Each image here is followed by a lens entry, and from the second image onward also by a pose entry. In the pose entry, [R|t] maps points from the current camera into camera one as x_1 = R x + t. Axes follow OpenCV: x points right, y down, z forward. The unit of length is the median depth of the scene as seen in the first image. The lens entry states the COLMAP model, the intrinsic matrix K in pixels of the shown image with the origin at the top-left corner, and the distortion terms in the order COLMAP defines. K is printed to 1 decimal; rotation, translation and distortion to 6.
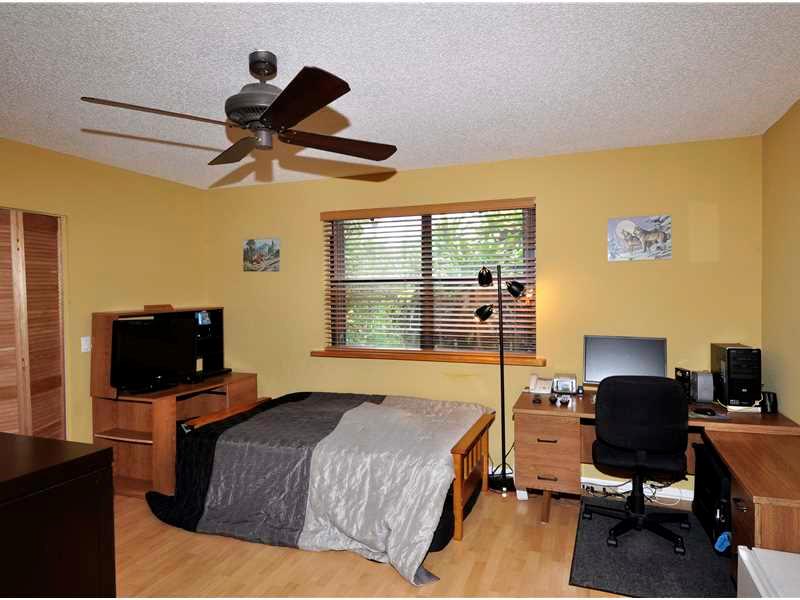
lens RADIAL K [[509.1, 0, 401.0], [0, 509.1, 302.3], [0, 0, 1]] dist [0.031581, -0.002195]
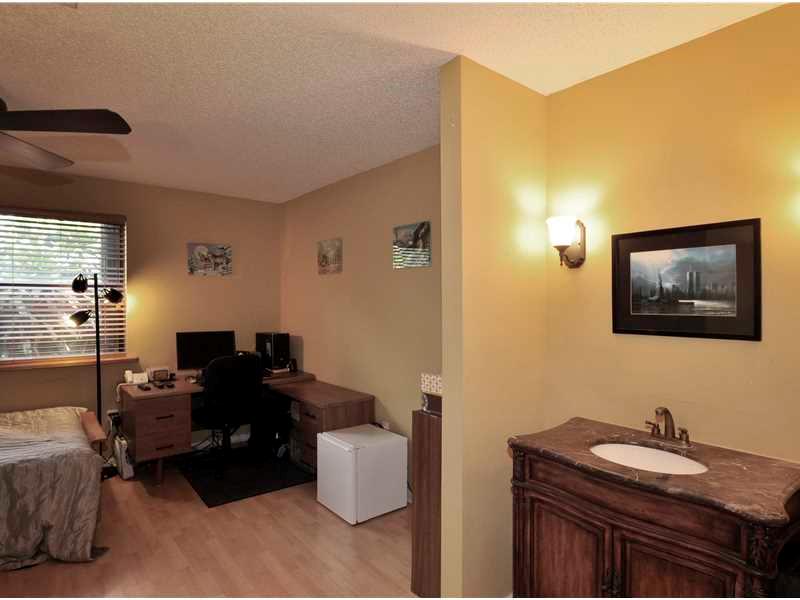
lens RADIAL K [[454.4, 0, 400.2], [0, 454.4, 300.3], [0, 0, 1]] dist [-0.000650, -0.001630]
pose [[0.514131, 0.005558, 0.857694, -0.312739], [0.012588, 0.999822, -0.014024, 0.006578], [-0.857619, 0.018007, 0.513970, -0.056979]]
